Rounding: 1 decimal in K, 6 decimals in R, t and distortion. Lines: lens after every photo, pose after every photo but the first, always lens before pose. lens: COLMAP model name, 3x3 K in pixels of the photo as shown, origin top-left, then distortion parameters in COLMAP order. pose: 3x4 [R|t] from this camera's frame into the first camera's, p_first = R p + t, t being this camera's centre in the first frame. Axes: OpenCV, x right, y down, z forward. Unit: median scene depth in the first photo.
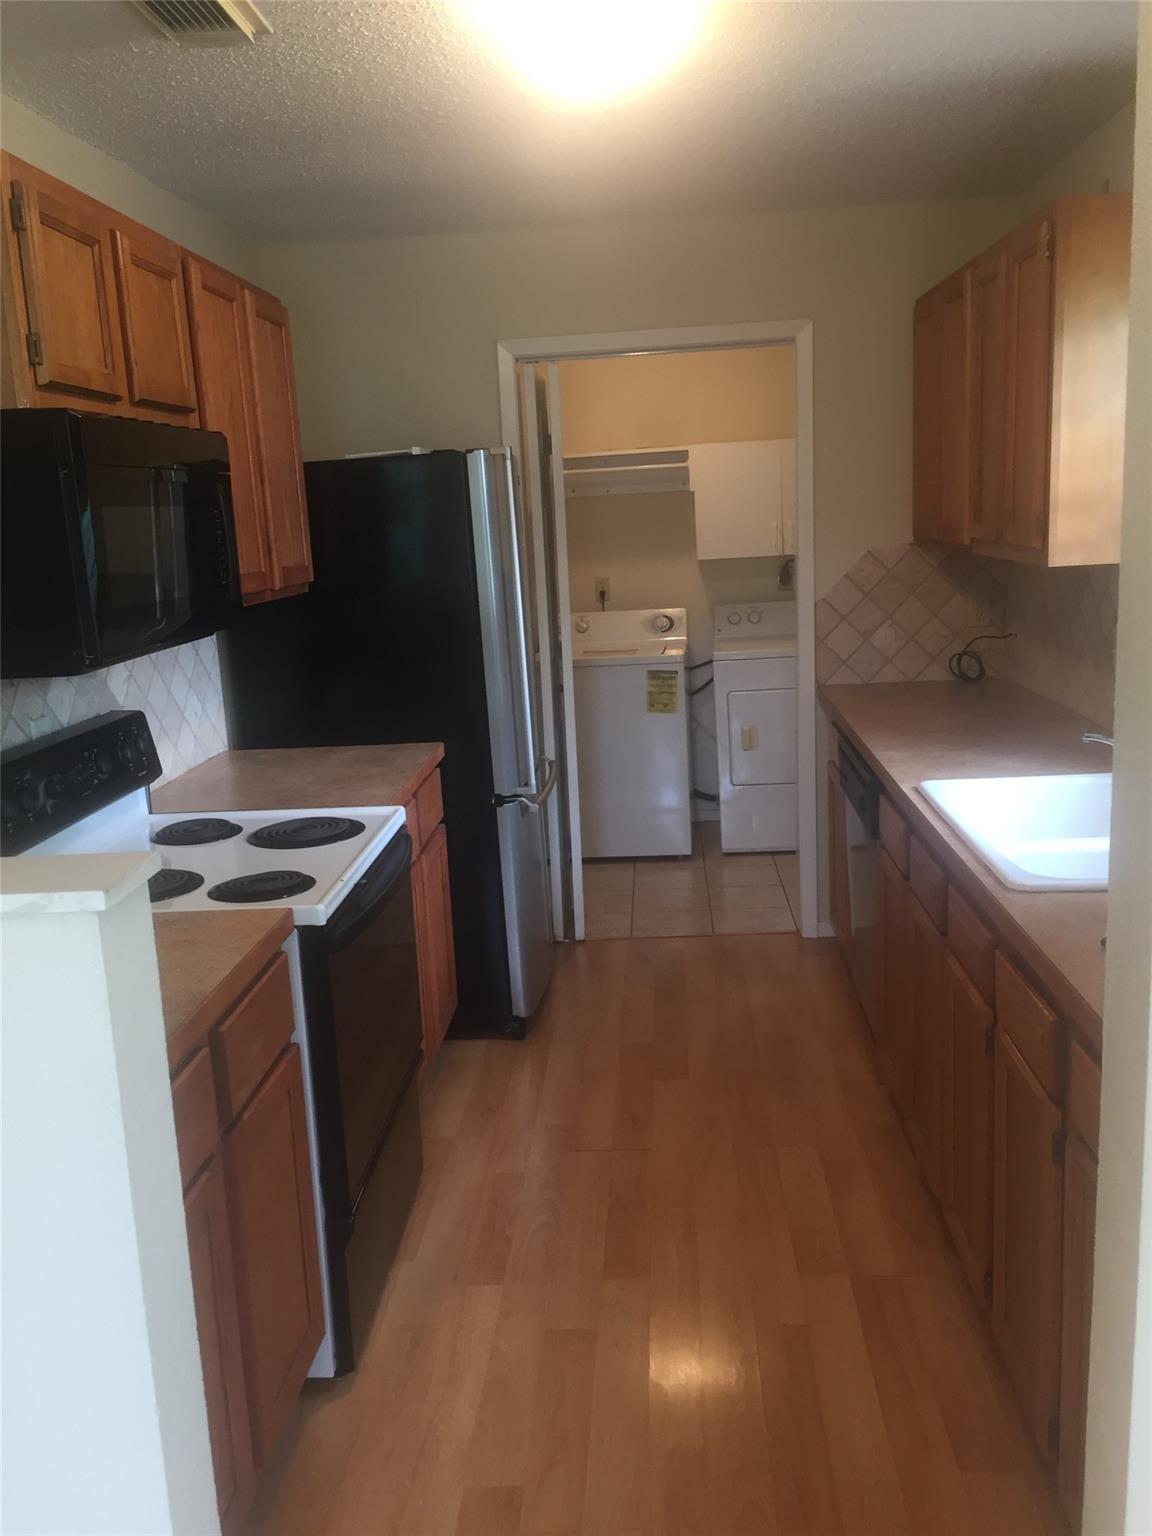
lens RADIAL K [[1311.7, 0, 579.2], [0, 1311.7, 774.8], [0, 0, 1]] dist [0.071356, 0.002554]
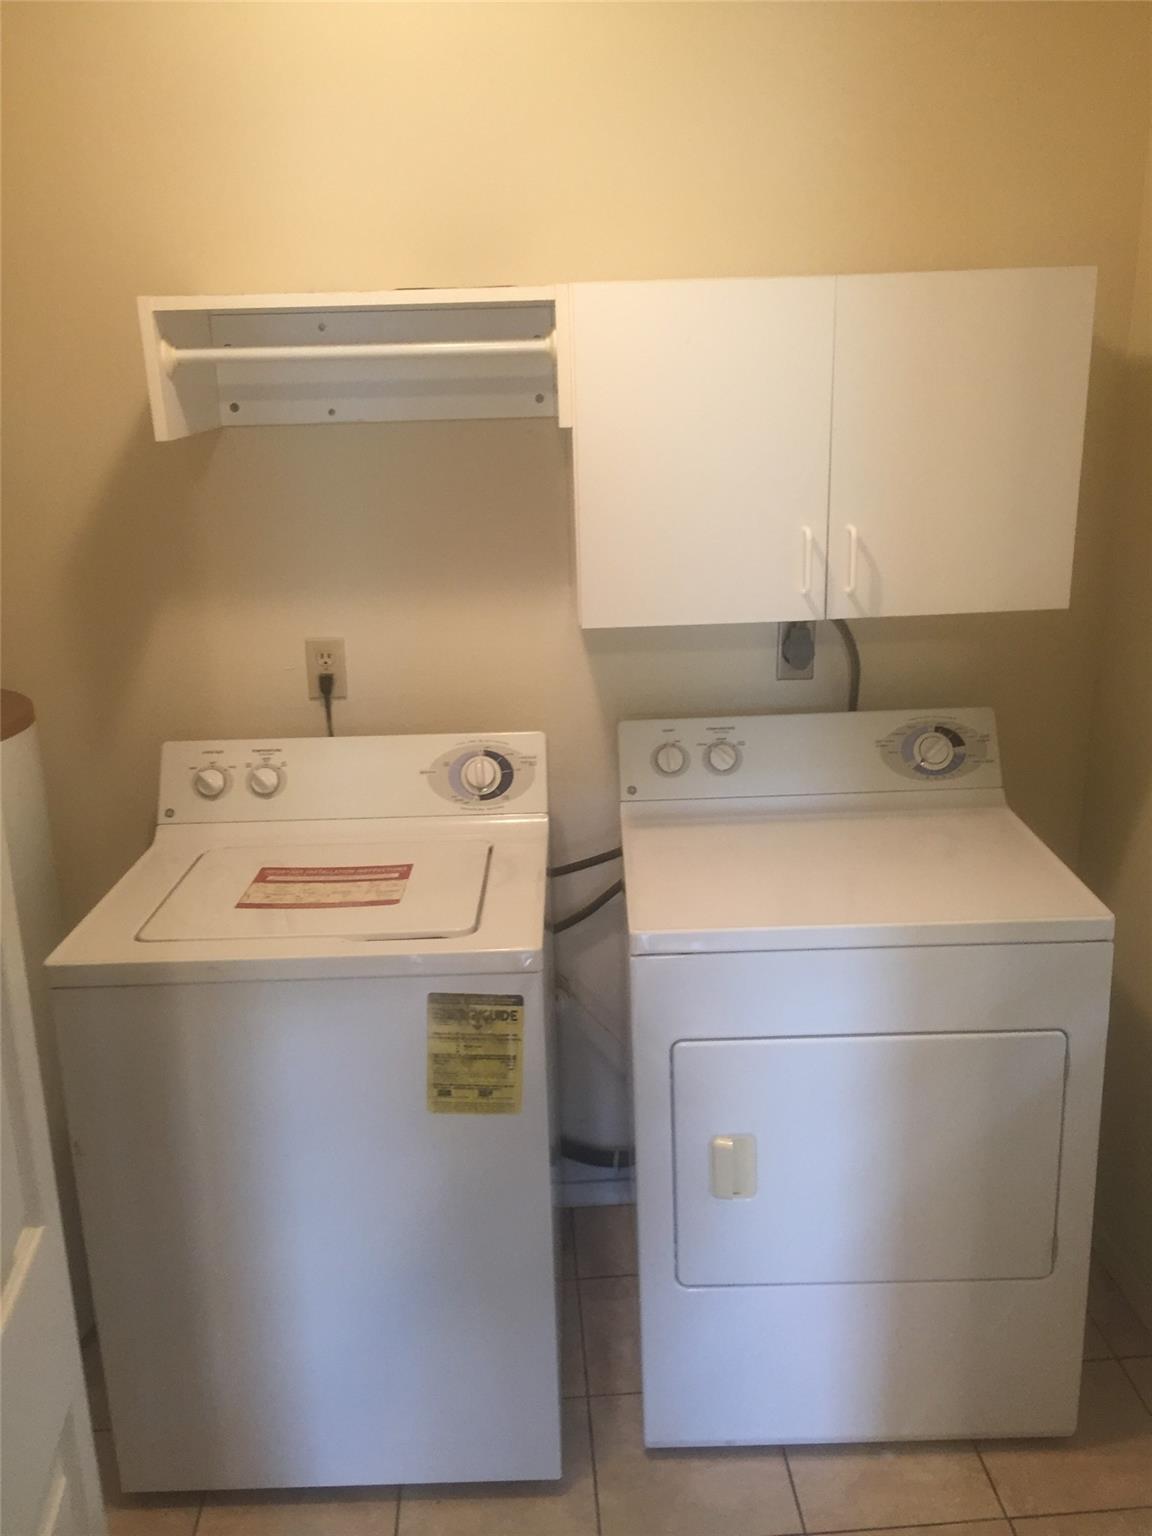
lens RADIAL K [[1311.7, 0, 578.4], [0, 1311.7, 759.4], [0, 0, 1]] dist [0.071356, 0.002554]
pose [[0.993360, -0.005216, 0.114929, 0.049270], [-0.004552, 0.996408, 0.084562, -0.157294], [-0.114958, -0.084523, 0.989768, 0.650784]]
